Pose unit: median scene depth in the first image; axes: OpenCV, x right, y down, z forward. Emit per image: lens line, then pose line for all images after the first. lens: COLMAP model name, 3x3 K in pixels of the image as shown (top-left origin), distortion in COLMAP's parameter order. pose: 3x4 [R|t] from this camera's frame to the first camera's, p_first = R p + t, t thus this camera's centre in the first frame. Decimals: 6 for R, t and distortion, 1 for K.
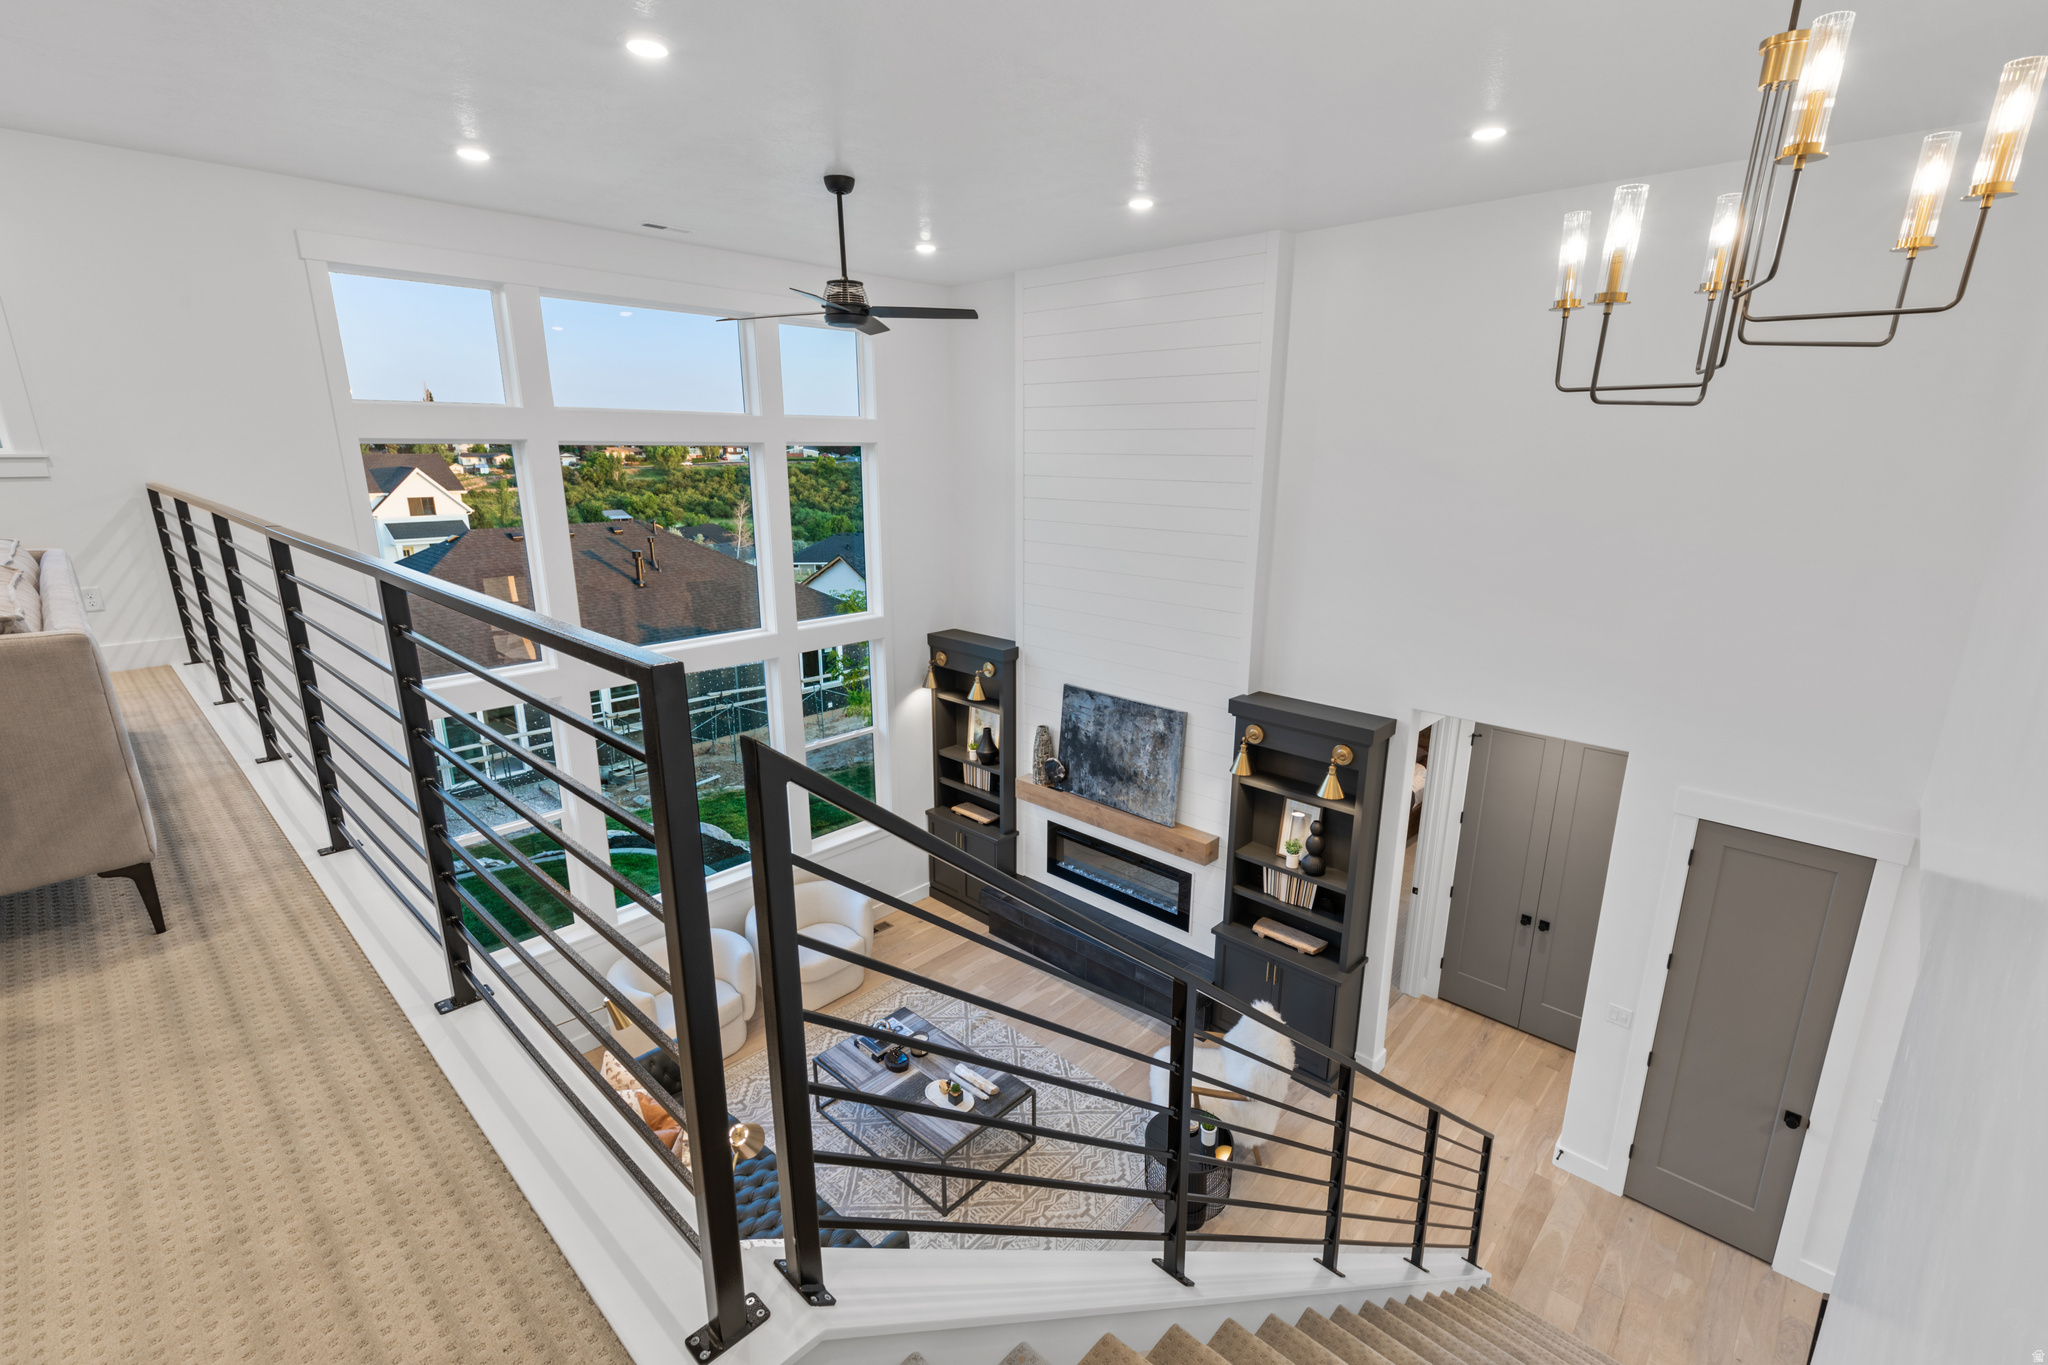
lens RADIAL K [[915.2, 0, 1029.0], [0, 915.2, 686.5], [0, 0, 1]] dist [0.012333, -0.000217]
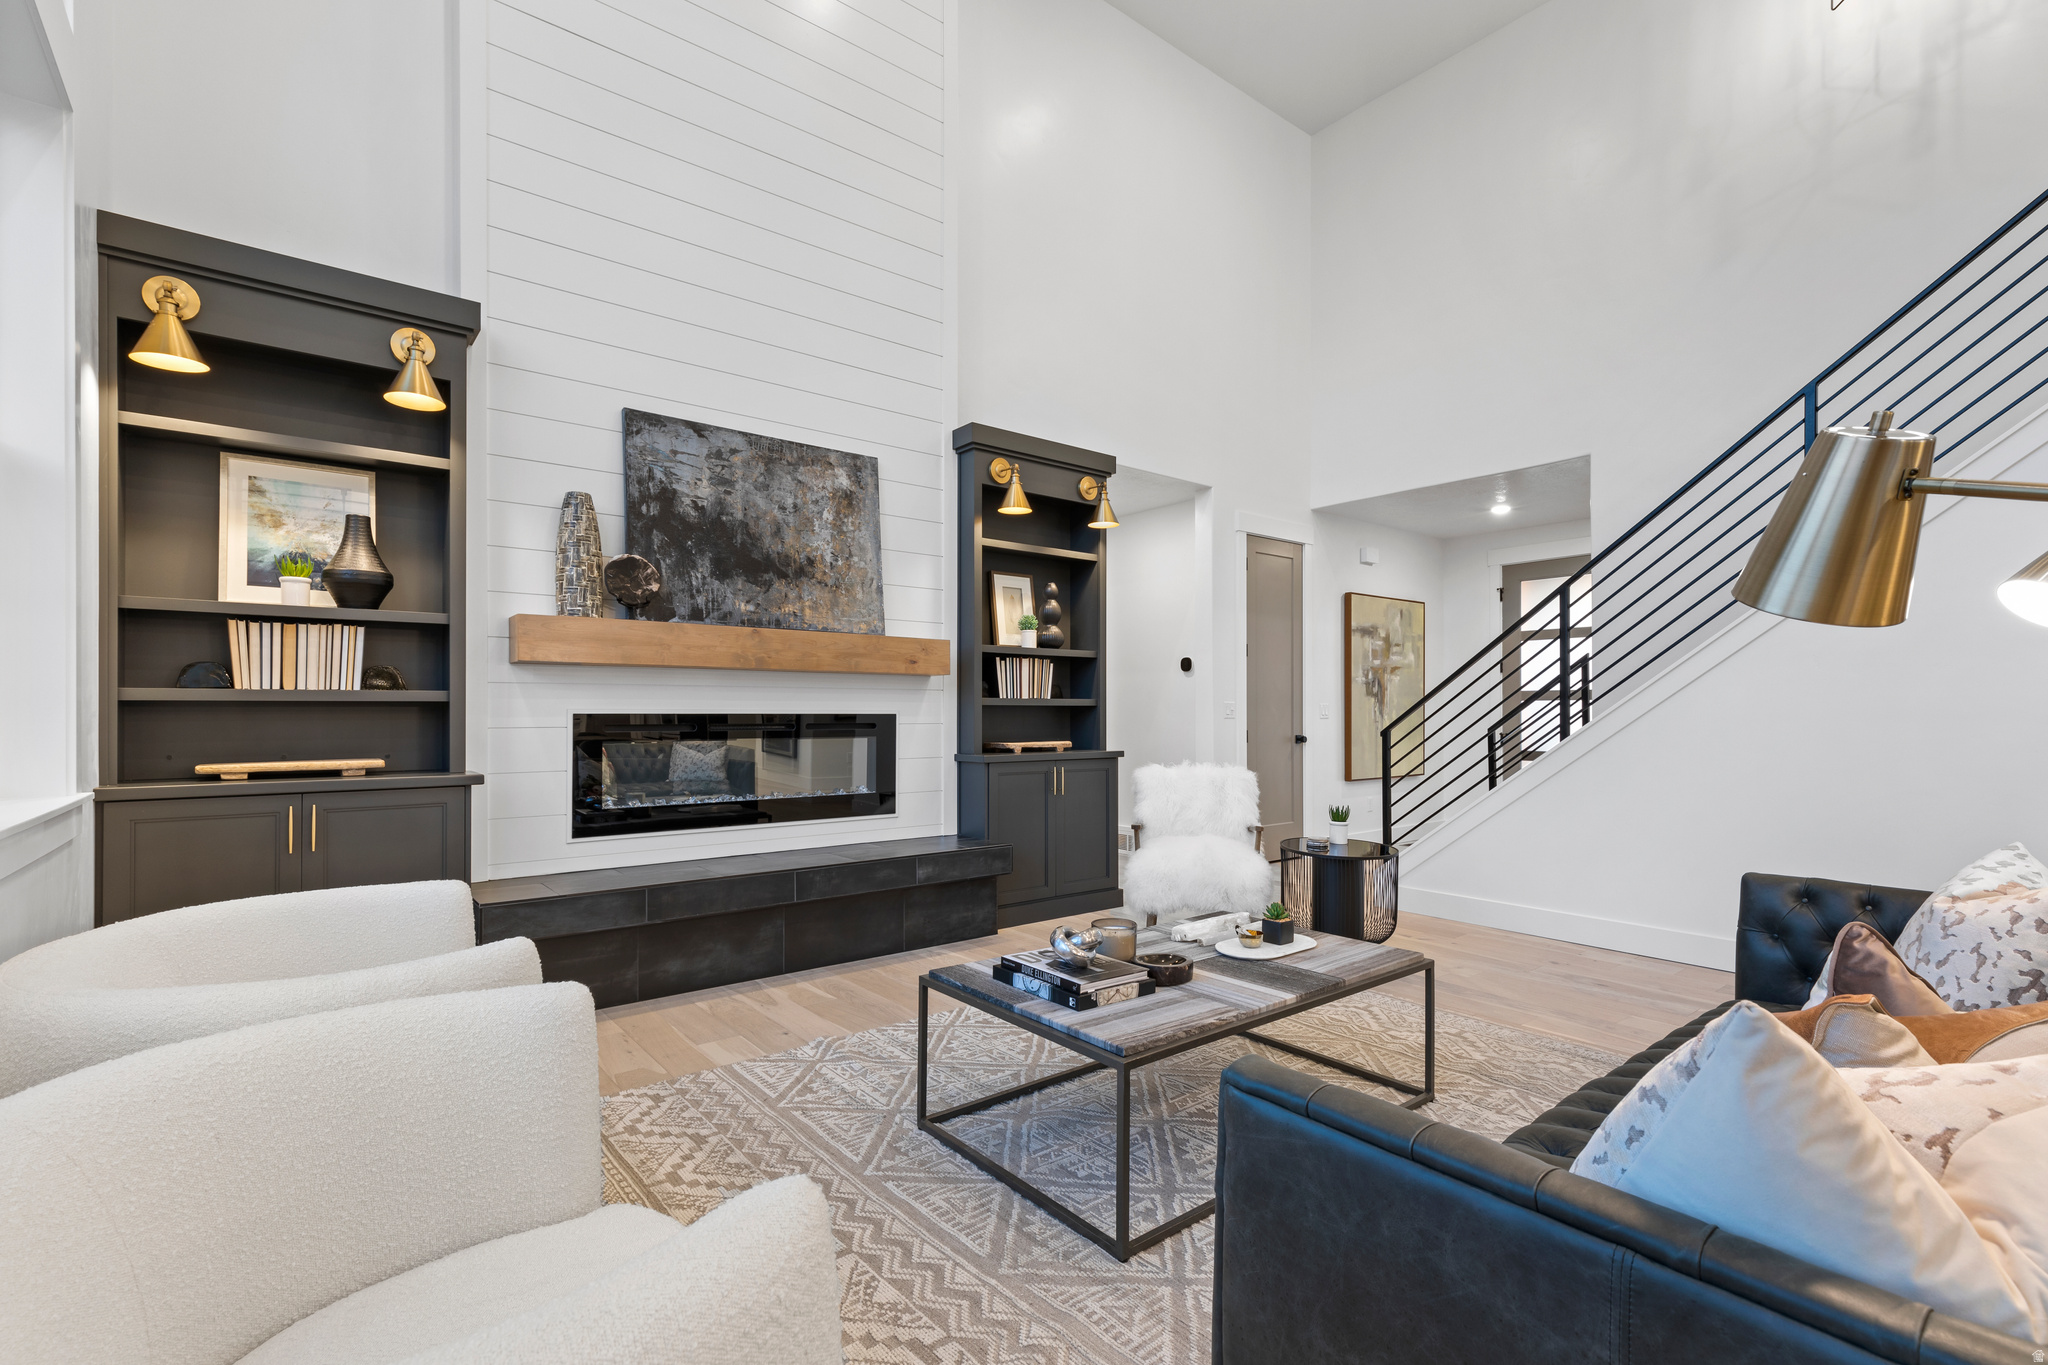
lens RADIAL K [[935.5, 0, 1043.0], [0, 935.5, 706.7], [0, 0, 1]] dist [0.001237, -0.001217]
pose [[0.120855, 0.002784, 0.992666, -0.470930], [0.254158, 0.966577, -0.033654, 0.245896], [-0.959582, 0.256362, 0.116108, 0.807137]]
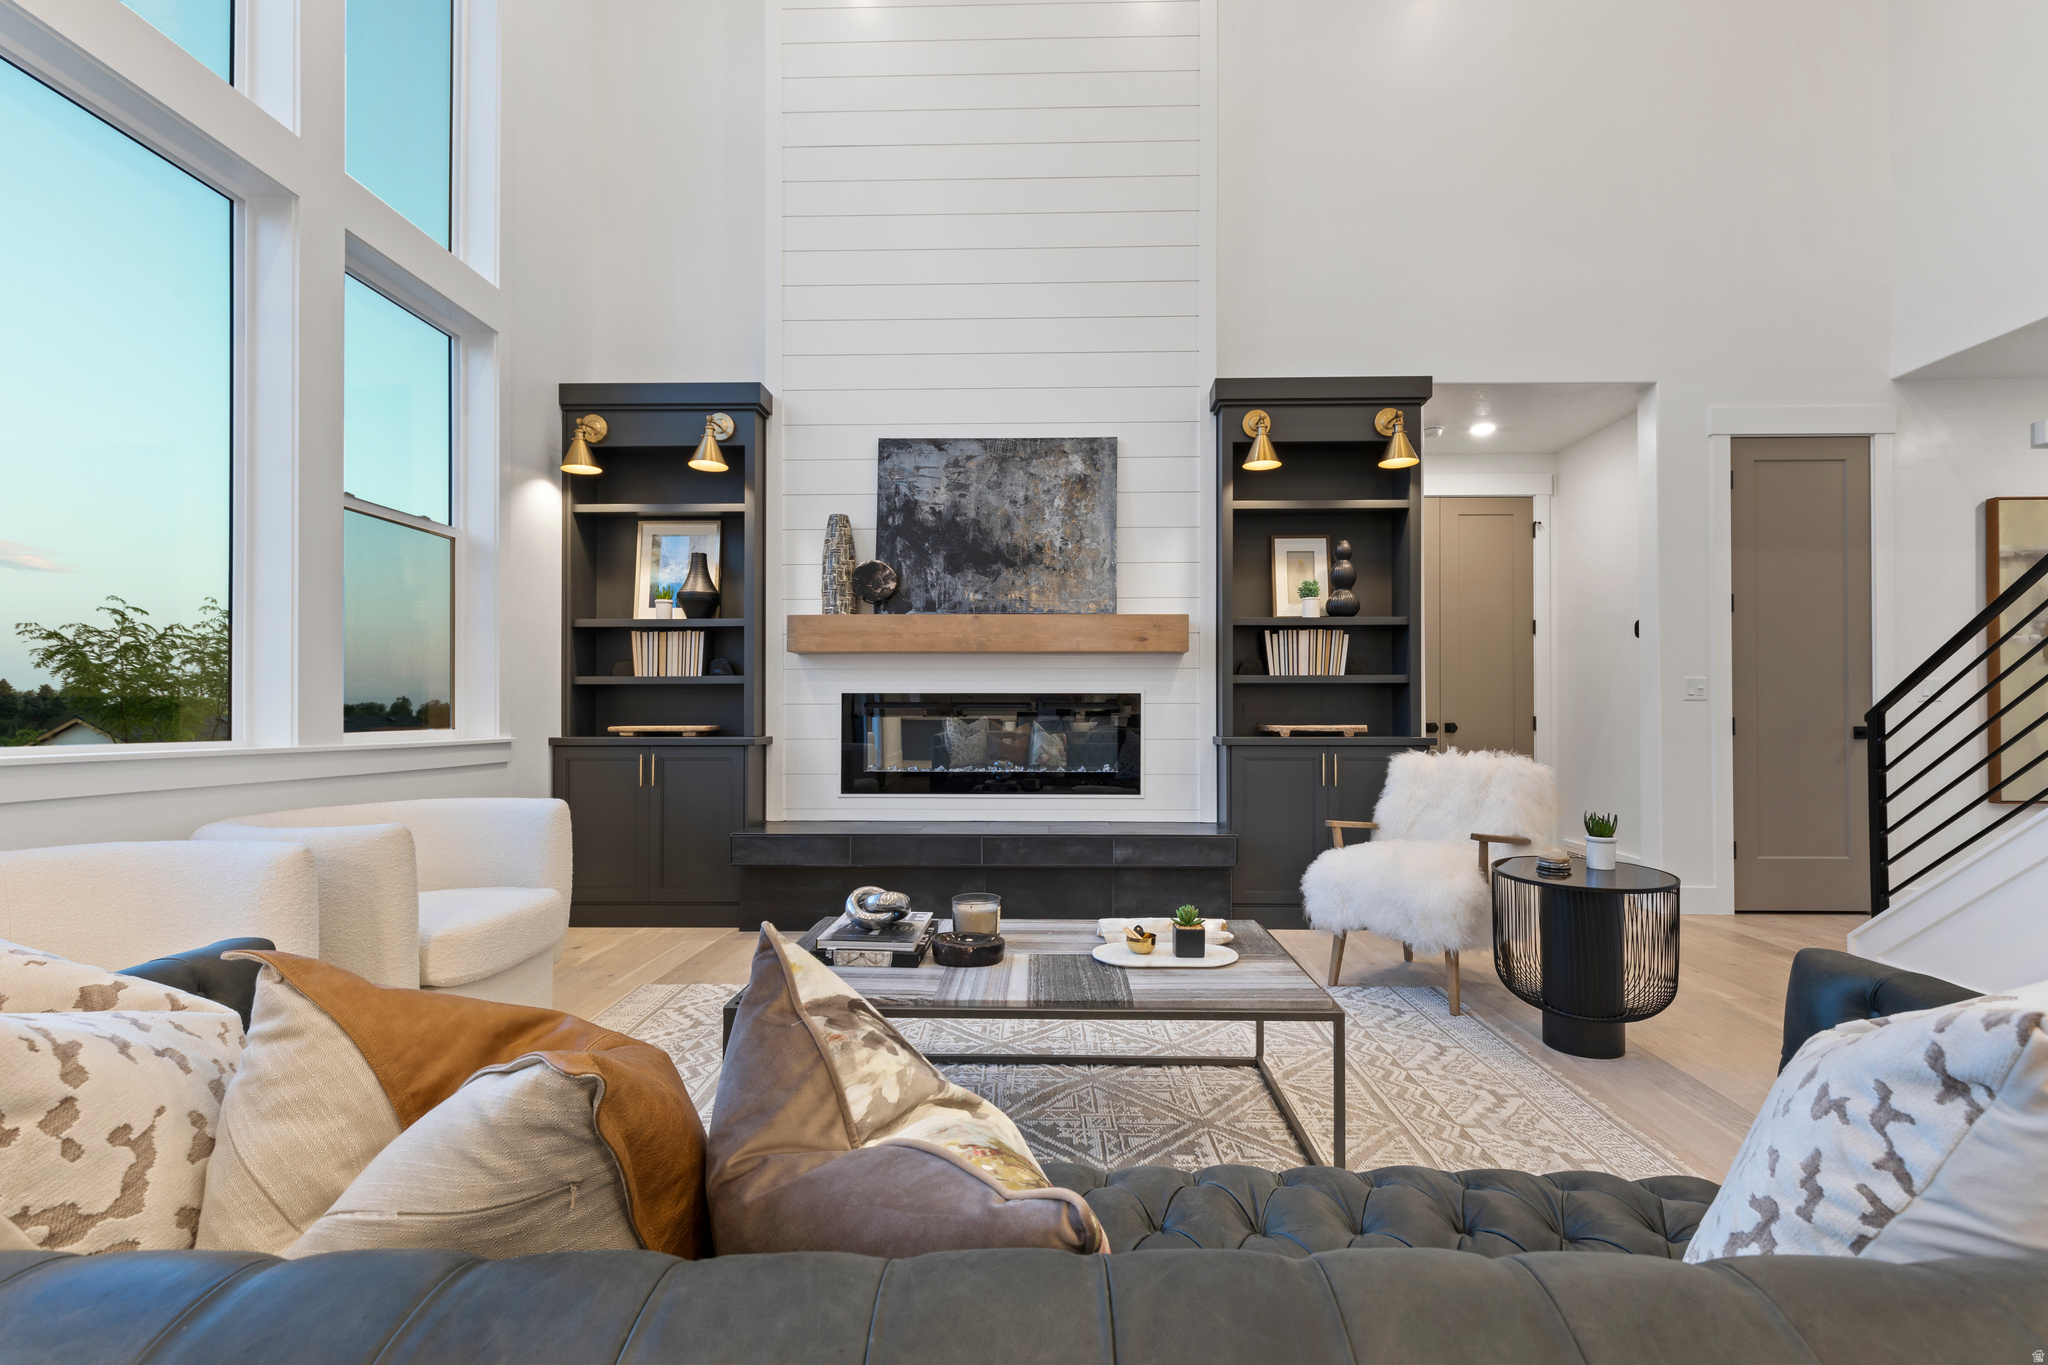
lens RADIAL K [[935.5, 0, 1043.0], [0, 935.5, 706.7], [0, 0, 1]] dist [0.001237, -0.001217]
pose [[0.743091, 0.003187, 0.669183, -0.311936], [0.173825, 0.964745, -0.197617, 0.327891], [-0.646221, 0.263168, 0.716339, 0.565249]]
